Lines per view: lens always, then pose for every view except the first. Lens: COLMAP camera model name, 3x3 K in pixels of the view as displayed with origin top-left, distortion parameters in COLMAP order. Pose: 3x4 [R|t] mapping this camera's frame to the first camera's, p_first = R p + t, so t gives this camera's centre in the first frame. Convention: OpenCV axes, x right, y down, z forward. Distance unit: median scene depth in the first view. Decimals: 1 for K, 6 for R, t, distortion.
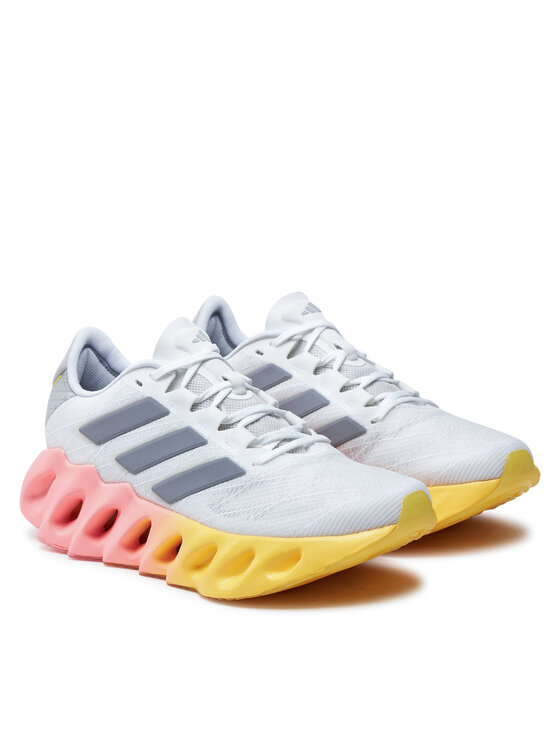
lens RADIAL K [[2176.0, 0, 280.0], [0, 2176.0, 371.0], [0, 0, 1]] dist [1.664244, 0.000000]
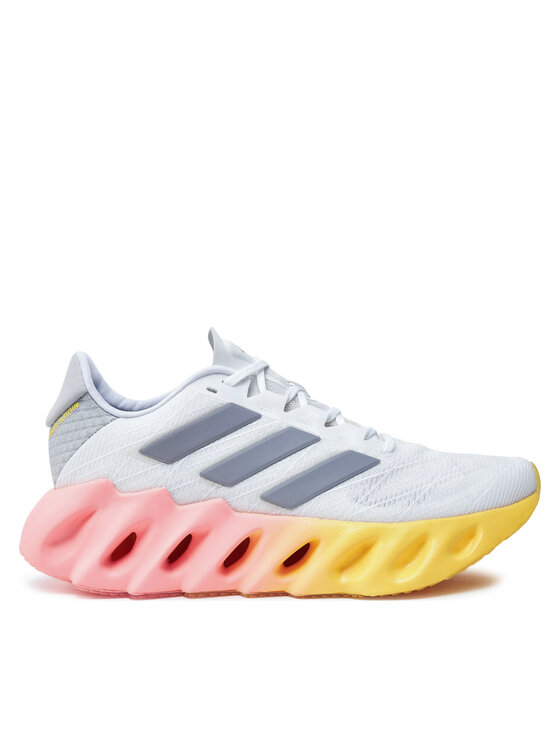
lens RADIAL K [[1068.5, 0, 279.5], [0, 1068.5, 374.3], [0, 0, 1]] dist [0.012253, 0.000000]
pose [[0.769833, -0.003356, 0.638236, -0.334428], [0.134444, 0.978401, -0.157020, 0.074237], [-0.623924, 0.206687, 0.753657, 0.652760]]
